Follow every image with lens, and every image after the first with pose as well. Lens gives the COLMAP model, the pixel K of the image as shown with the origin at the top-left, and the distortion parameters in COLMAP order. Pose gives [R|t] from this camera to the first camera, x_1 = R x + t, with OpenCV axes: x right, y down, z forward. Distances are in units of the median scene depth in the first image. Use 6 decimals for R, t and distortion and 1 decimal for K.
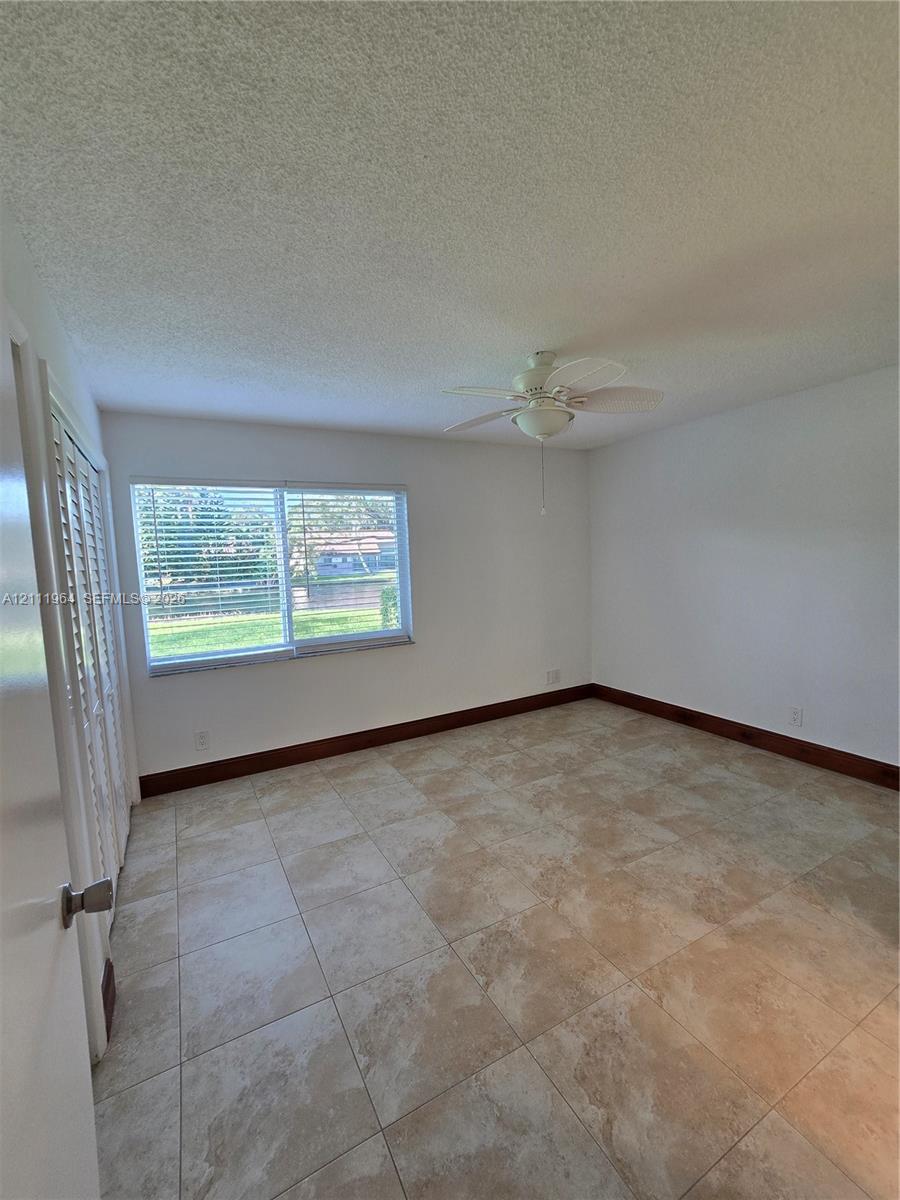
lens RADIAL K [[496.0, 0, 444.9], [0, 496.0, 609.7], [0, 0, 1]] dist [-0.004468, 0.001847]
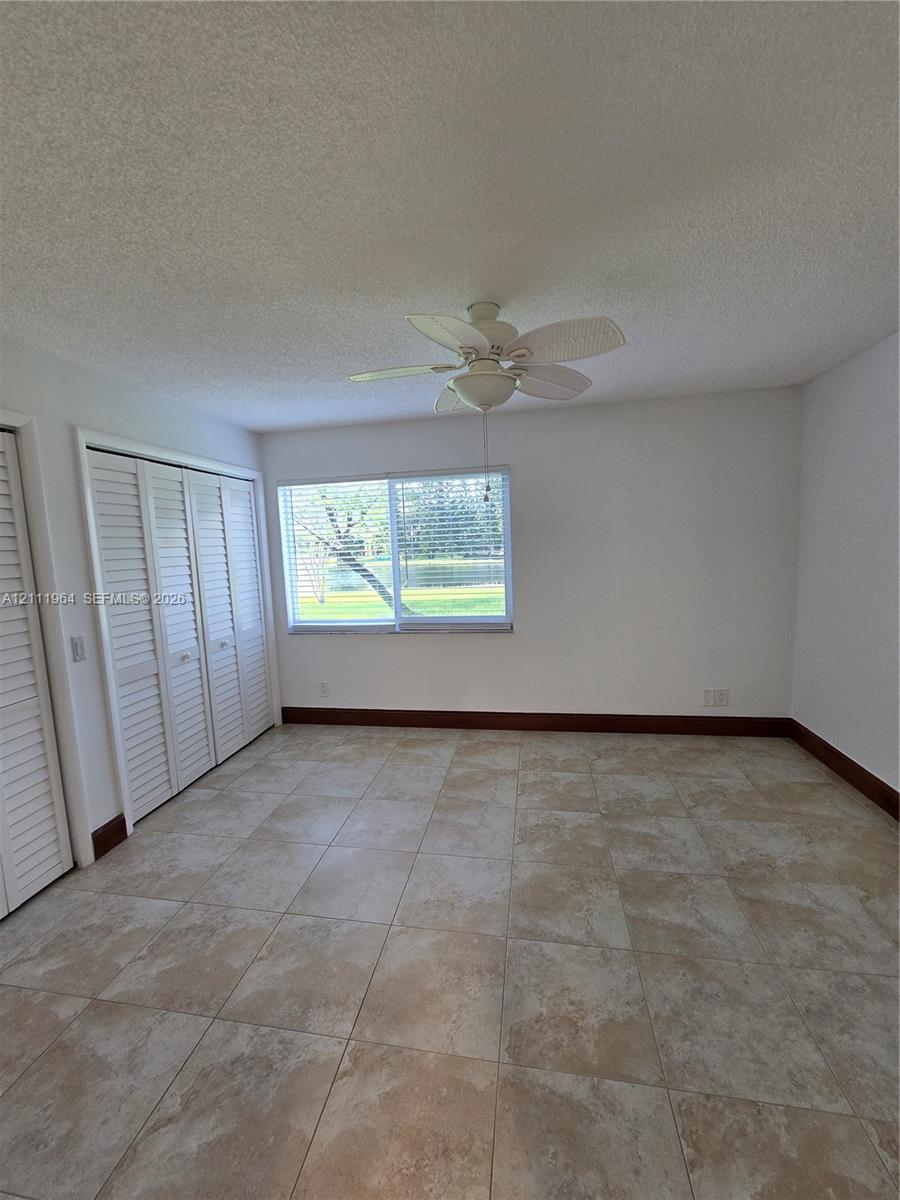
lens RADIAL K [[496.0, 0, 448.1], [0, 496.0, 601.6], [0, 0, 1]] dist [-0.004468, 0.001847]
pose [[0.783997, 0.081249, -0.615424, 0.538908], [-0.056761, 0.996627, 0.059268, -0.050710], [0.618164, -0.011534, 0.785964, 0.229523]]
